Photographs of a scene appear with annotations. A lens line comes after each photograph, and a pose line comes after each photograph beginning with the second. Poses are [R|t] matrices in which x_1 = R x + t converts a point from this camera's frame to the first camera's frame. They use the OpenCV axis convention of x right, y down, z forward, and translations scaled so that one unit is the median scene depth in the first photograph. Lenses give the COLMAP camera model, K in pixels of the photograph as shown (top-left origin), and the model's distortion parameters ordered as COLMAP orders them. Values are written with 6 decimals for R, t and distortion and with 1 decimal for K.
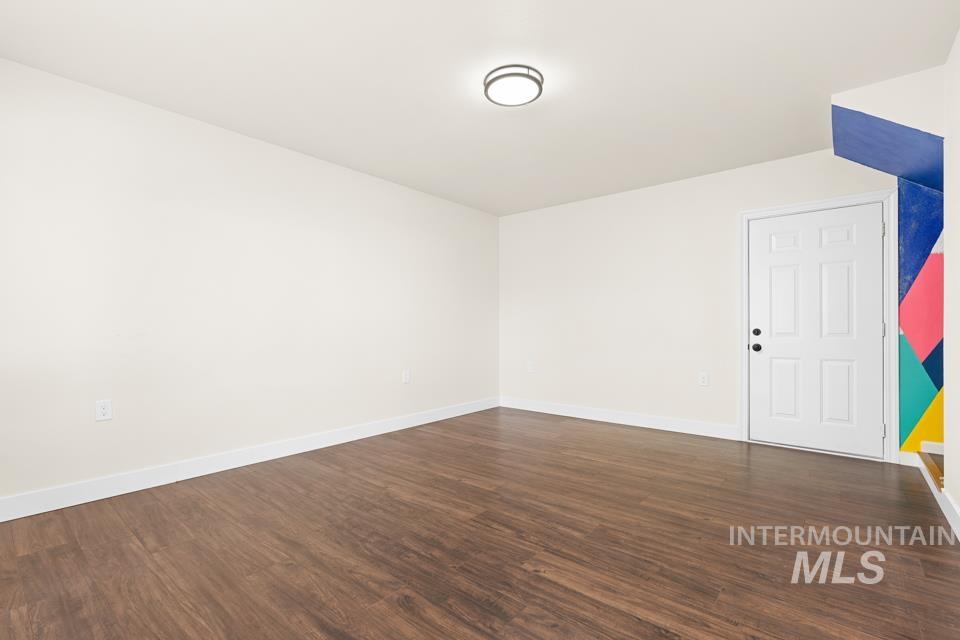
lens RADIAL K [[429.8, 0, 480.7], [0, 429.8, 324.0], [0, 0, 1]] dist [-0.002240, 0.000159]
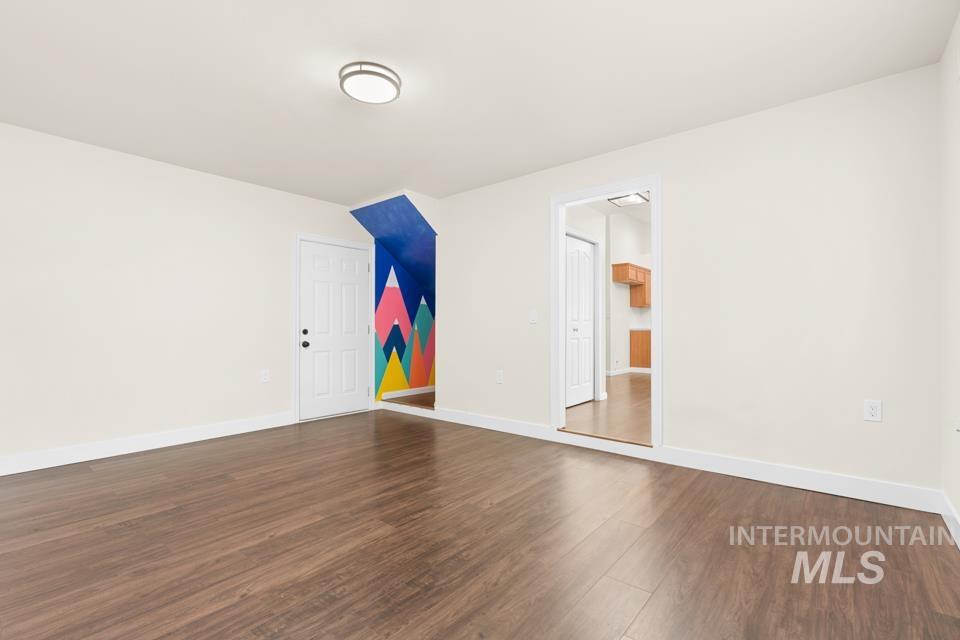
lens RADIAL K [[429.8, 0, 480.7], [0, 429.8, 324.0], [0, 0, 1]] dist [-0.002240, 0.000159]
pose [[0.007618, 0.010459, 0.999916, -0.749688], [-0.004005, 0.999938, -0.010429, 0.008754], [-0.999963, -0.003925, 0.007660, 0.616349]]
